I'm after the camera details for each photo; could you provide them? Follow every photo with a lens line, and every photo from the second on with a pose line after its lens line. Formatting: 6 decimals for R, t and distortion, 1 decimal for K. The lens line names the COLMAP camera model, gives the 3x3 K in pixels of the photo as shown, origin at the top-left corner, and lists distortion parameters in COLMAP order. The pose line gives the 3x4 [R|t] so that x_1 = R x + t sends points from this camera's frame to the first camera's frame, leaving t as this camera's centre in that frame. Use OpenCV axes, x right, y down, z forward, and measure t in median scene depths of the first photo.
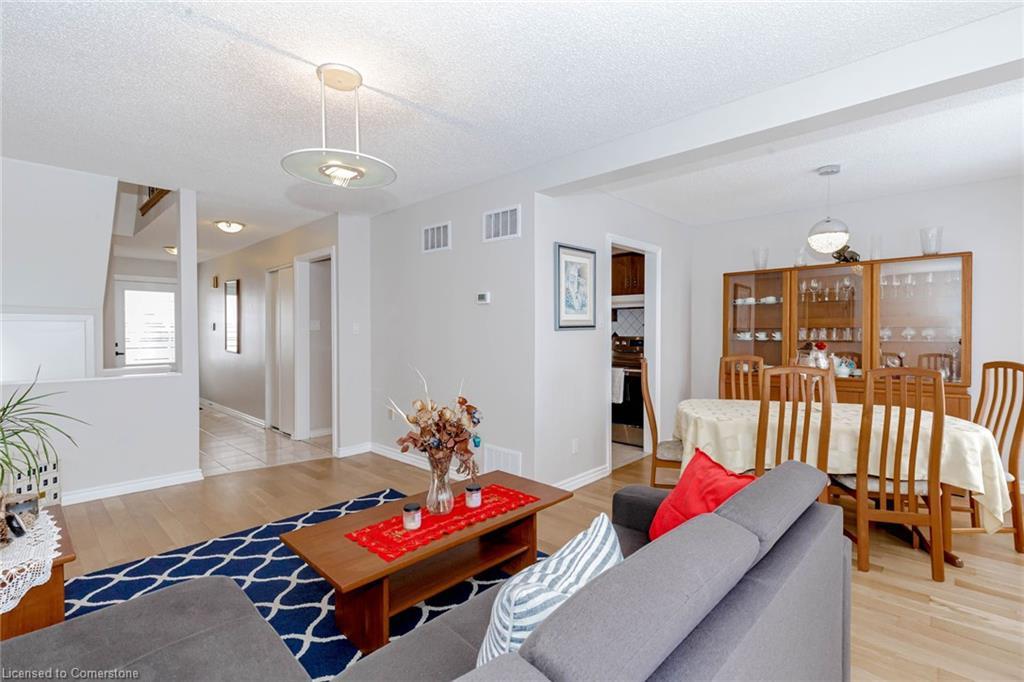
lens RADIAL K [[459.5, 0, 513.3], [0, 459.5, 336.4], [0, 0, 1]] dist [0.005755, -0.000980]
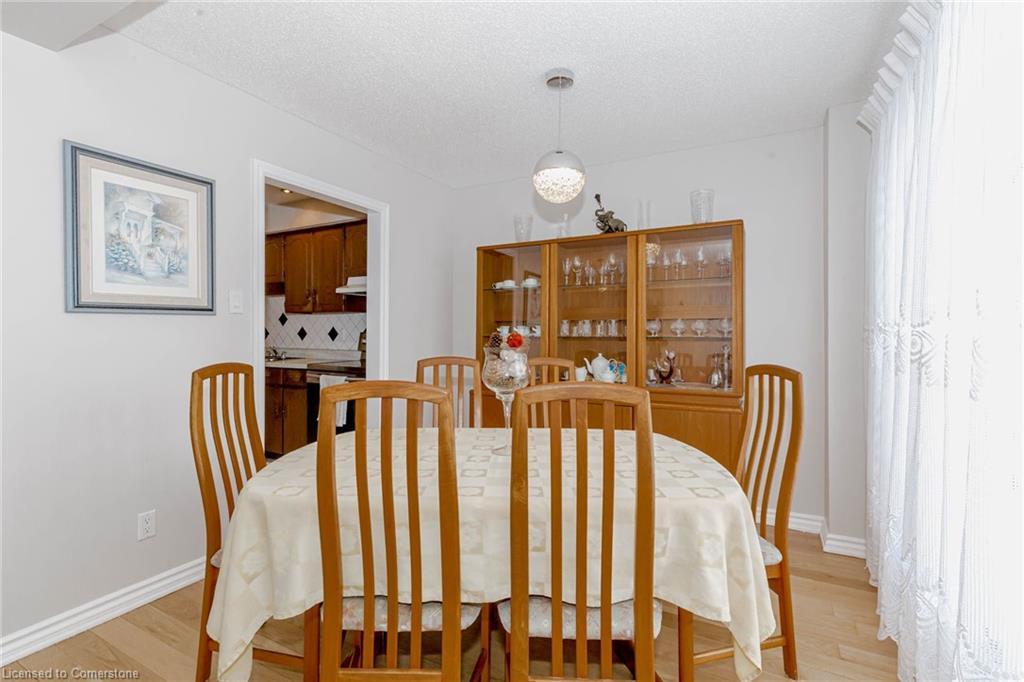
lens RADIAL K [[459.5, 0, 499.3], [0, 459.5, 331.4], [0, 0, 1]] dist [0.005755, -0.000980]
pose [[0.969923, 0.007095, 0.243310, 0.435063], [-0.003282, 0.999865, -0.016071, 0.015984], [-0.243391, 0.014789, 0.969815, 0.377393]]
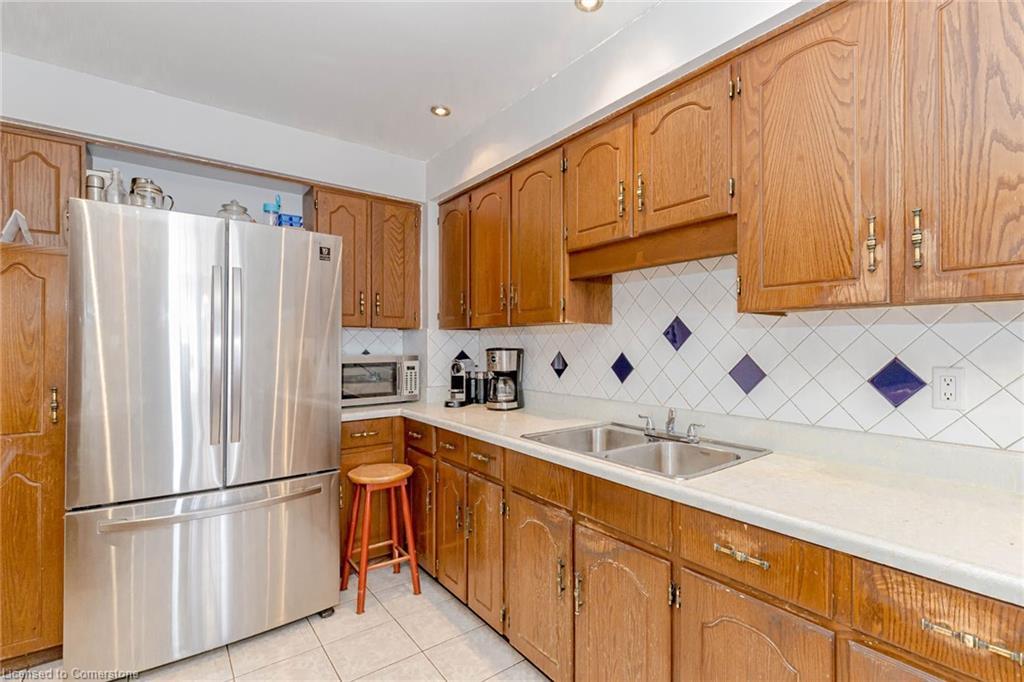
lens RADIAL K [[459.5, 0, 540.6], [0, 459.5, 344.1], [0, 0, 1]] dist [0.005755, -0.000980]
pose [[0.989336, 0.000623, -0.145653, 0.049775], [-0.003375, 0.999820, -0.018654, -0.019771], [0.145615, 0.018946, 0.989160, 1.365088]]
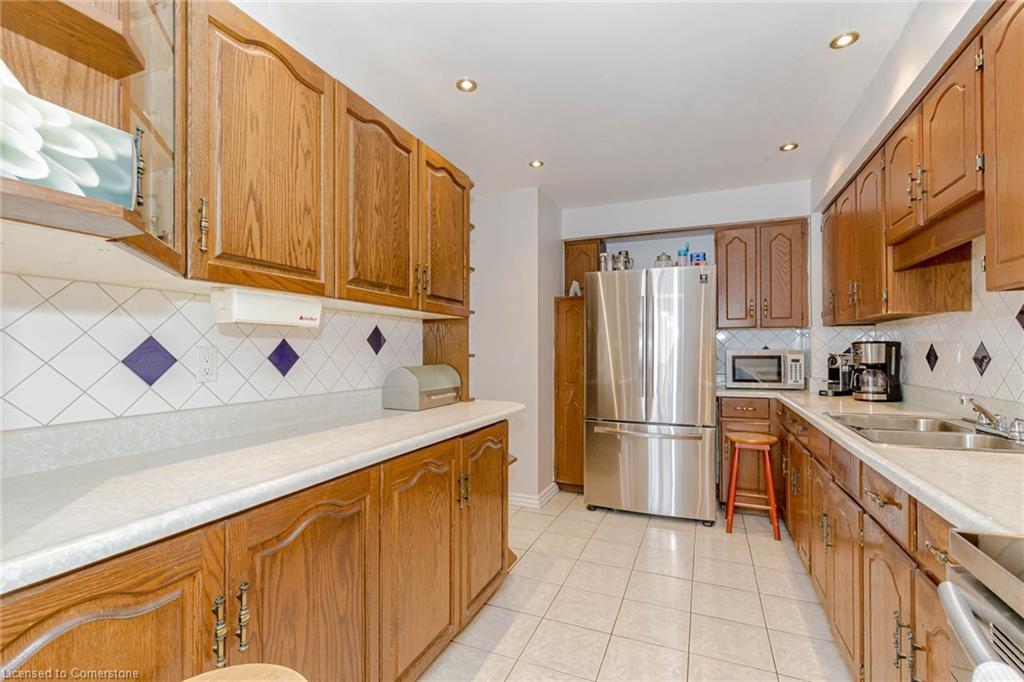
lens RADIAL K [[459.5, 0, 529.4], [0, 459.5, 347.5], [0, 0, 1]] dist [0.005755, -0.000980]
pose [[0.350292, -0.007355, -0.936612, 0.392742], [-0.017081, 0.999753, -0.014240, 0.003507], [0.936485, 0.020986, 0.350080, 1.292312]]
